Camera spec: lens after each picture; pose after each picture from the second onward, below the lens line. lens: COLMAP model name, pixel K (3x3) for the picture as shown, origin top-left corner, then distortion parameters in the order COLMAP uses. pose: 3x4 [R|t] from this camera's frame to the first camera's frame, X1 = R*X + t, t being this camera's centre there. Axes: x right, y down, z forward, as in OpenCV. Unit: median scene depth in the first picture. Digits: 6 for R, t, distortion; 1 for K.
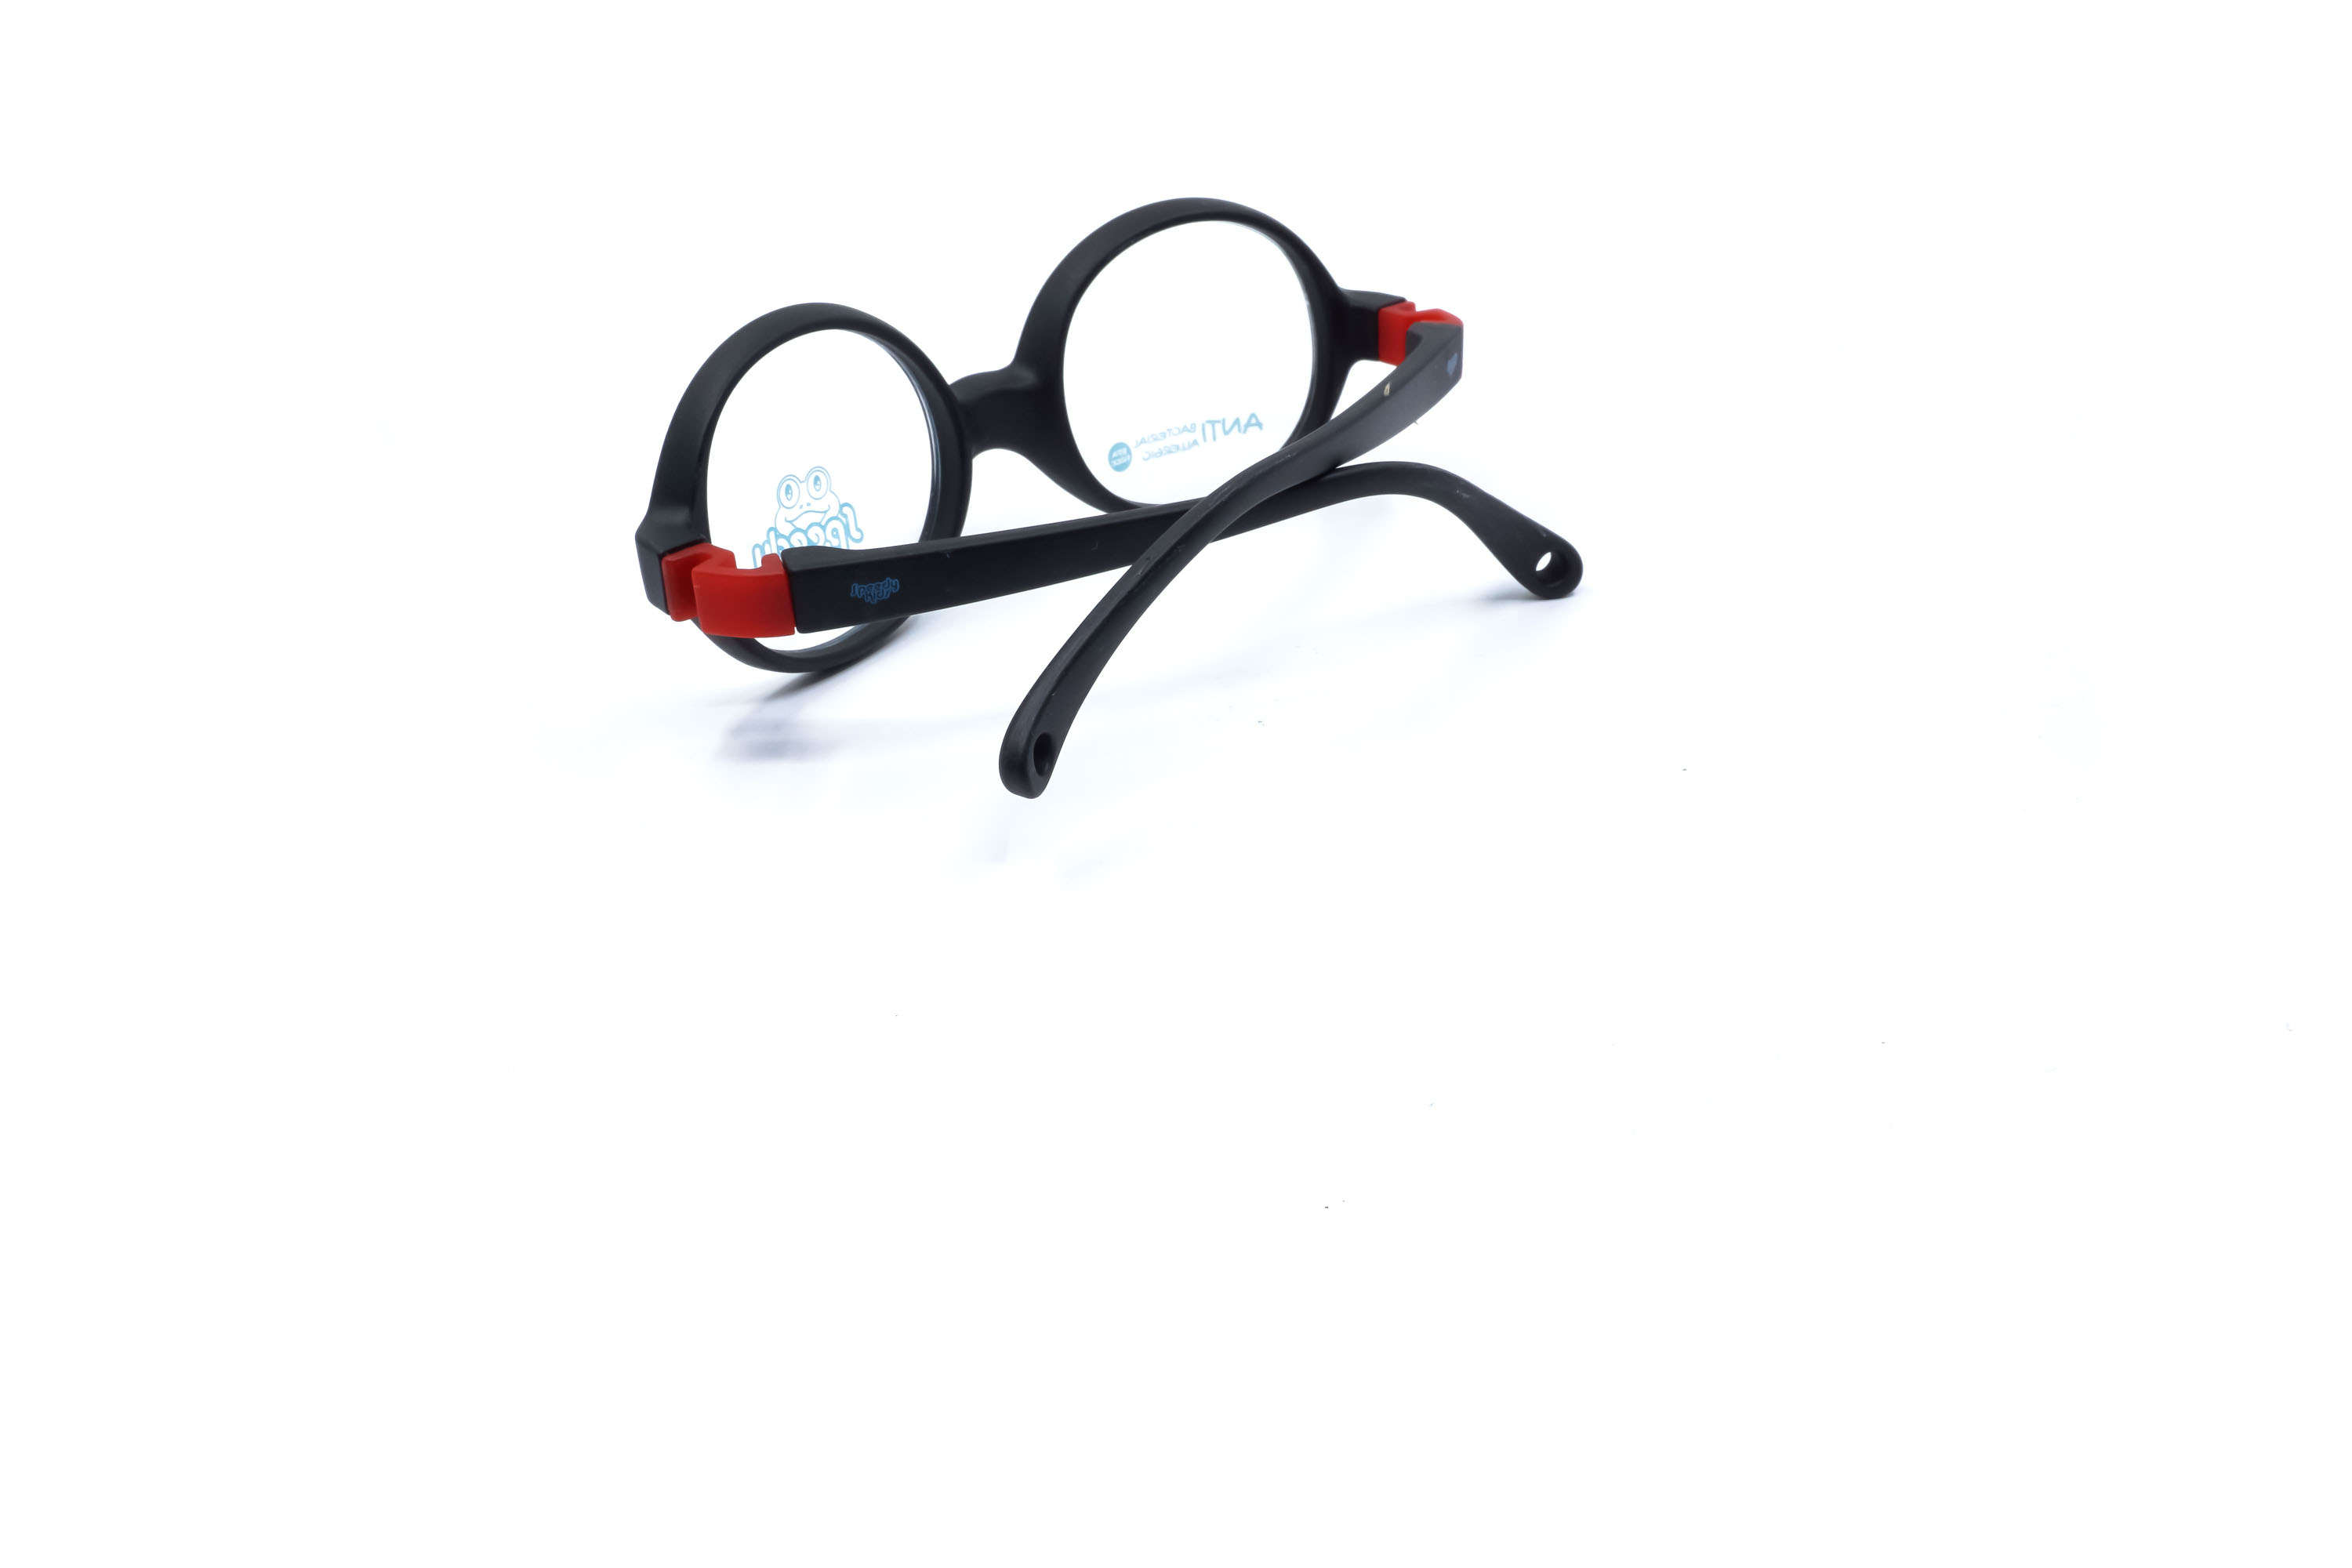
lens RADIAL K [[2399.4, 0, 1176.0], [0, 2399.4, 784.0], [0, 0, 1]] dist [-0.001603, -0.001651]
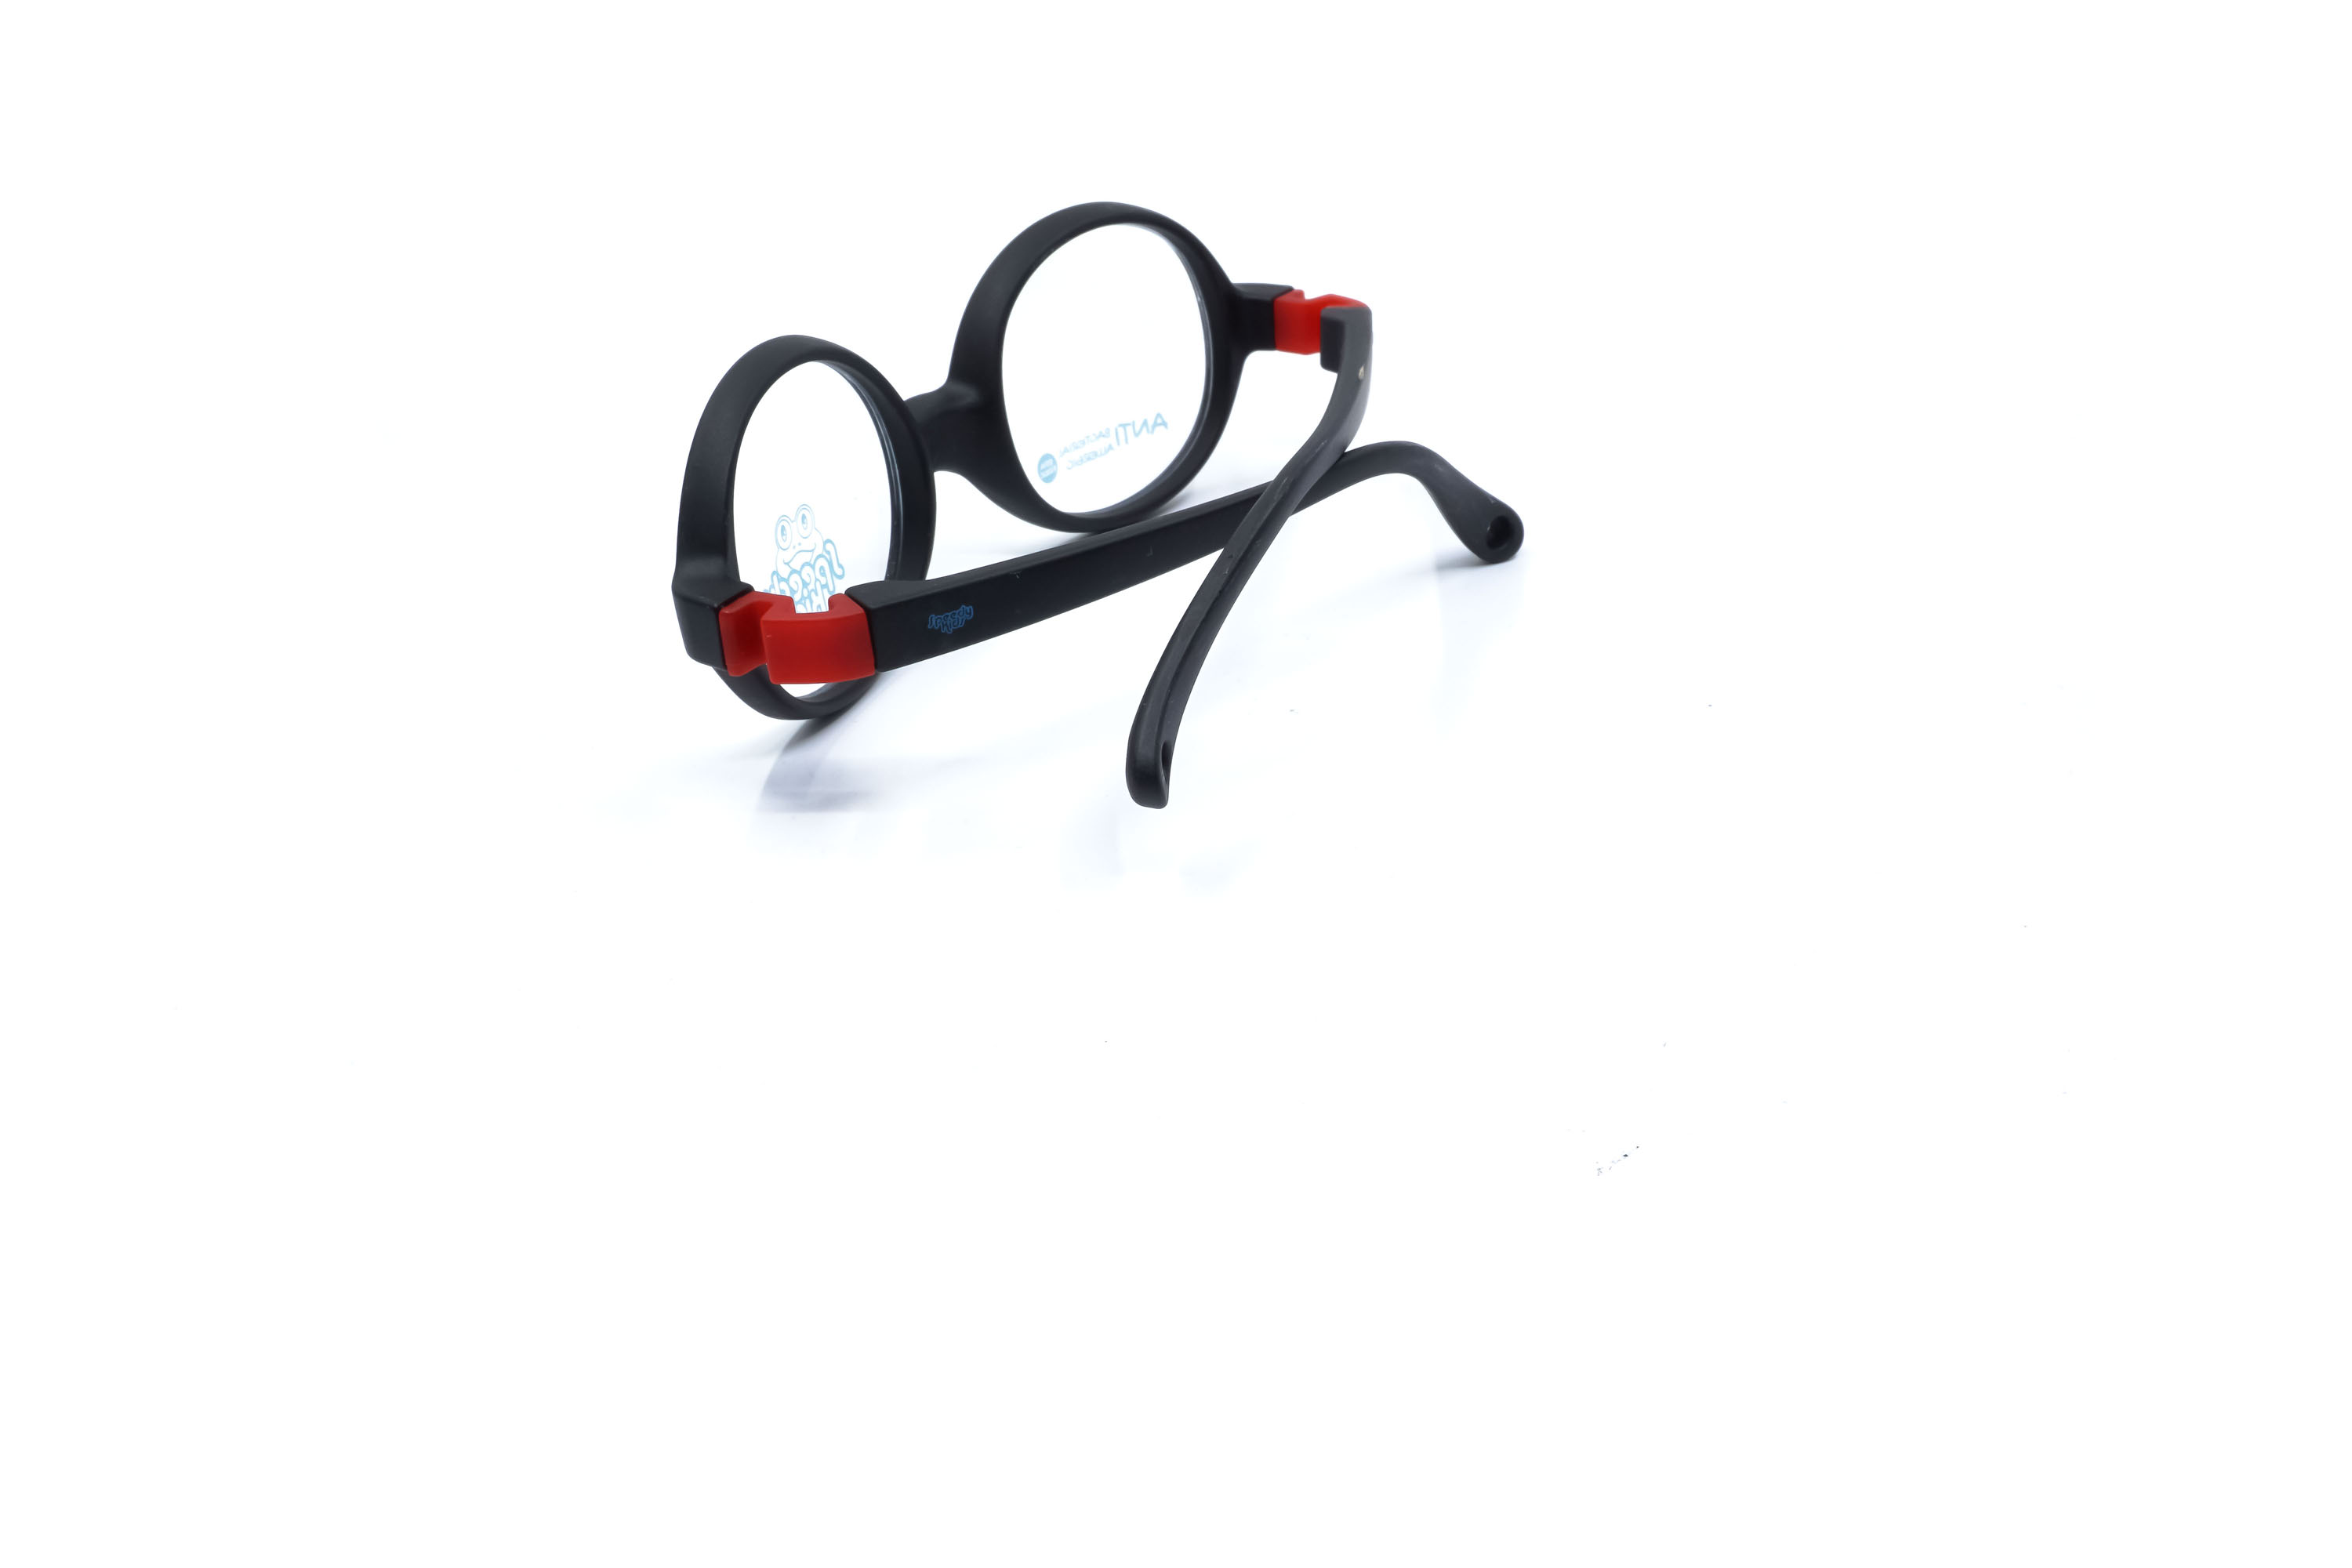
lens RADIAL K [[2399.4, 0, 1176.0], [0, 2399.4, 784.0], [0, 0, 1]] dist [-0.001603, -0.001651]
pose [[0.964313, -0.126792, 0.232430, -0.232680], [0.127961, 0.991728, 0.010107, -0.010856], [-0.231789, 0.019996, 0.972561, 0.028403]]
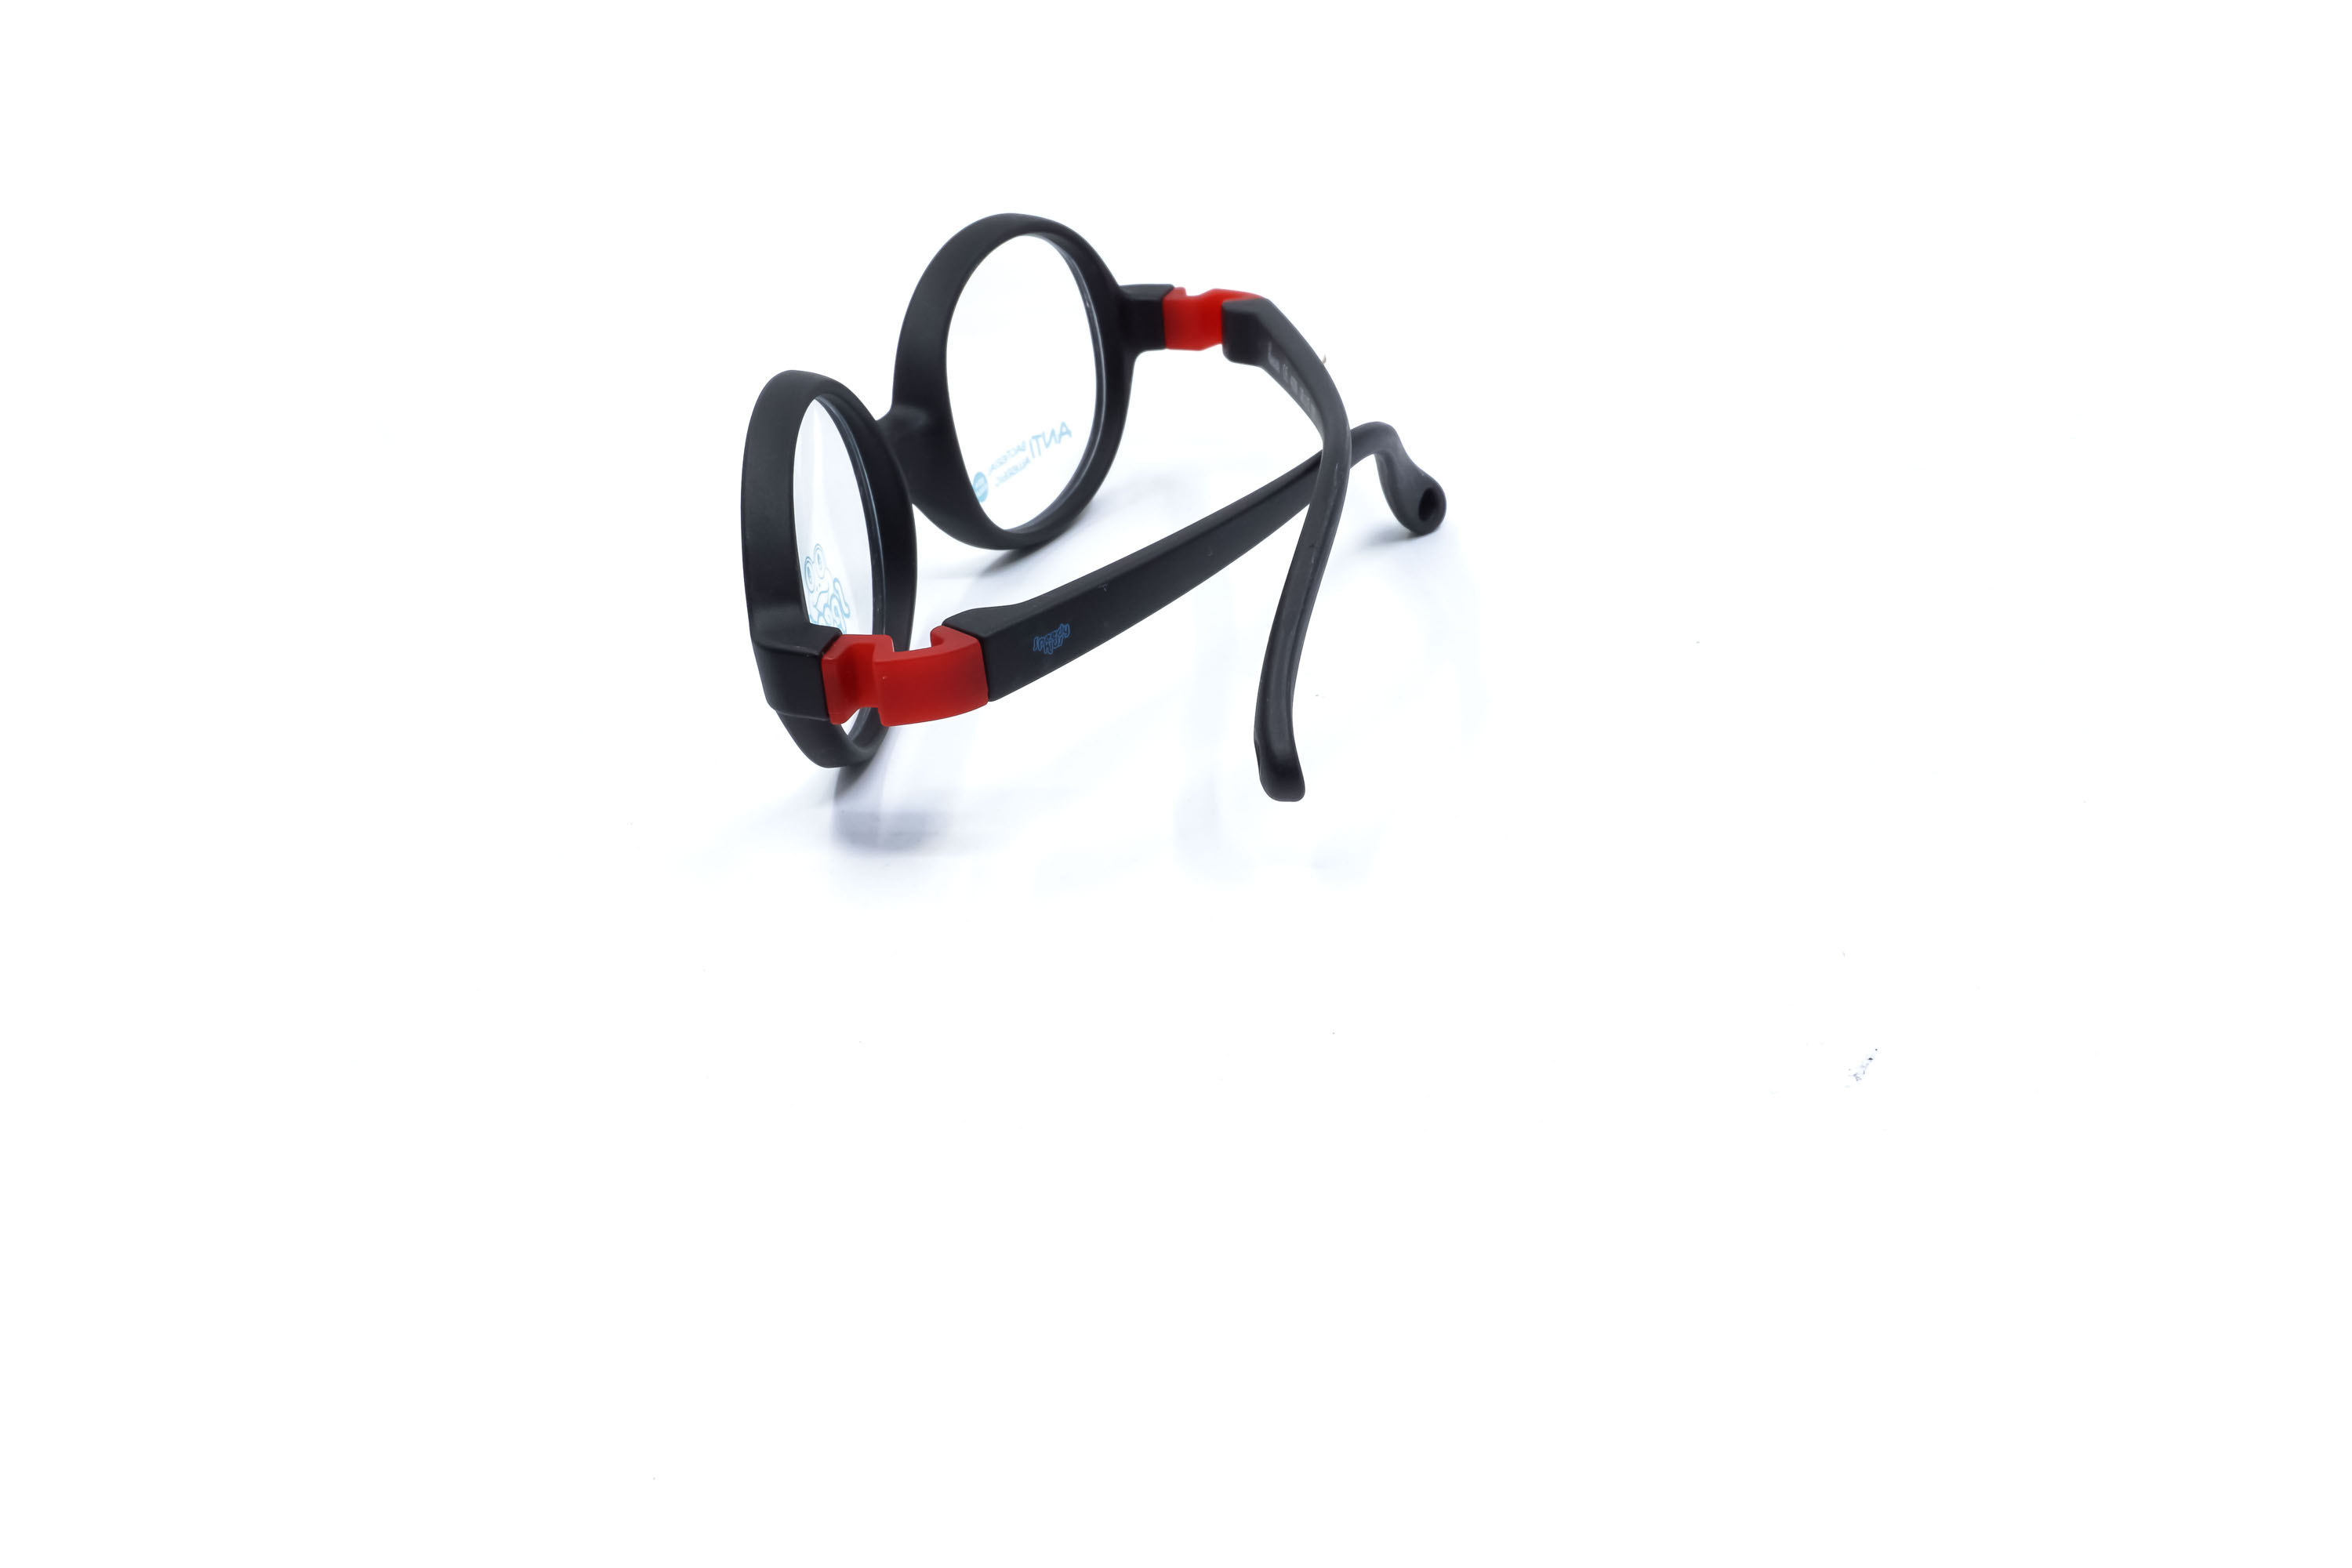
lens RADIAL K [[2399.4, 0, 1176.0], [0, 2399.4, 784.0], [0, 0, 1]] dist [-0.001603, -0.001651]
pose [[0.856596, -0.246874, 0.453096, -0.453522], [0.251405, 0.966520, 0.051327, -0.052889], [-0.450598, 0.069944, 0.889983, 0.111605]]
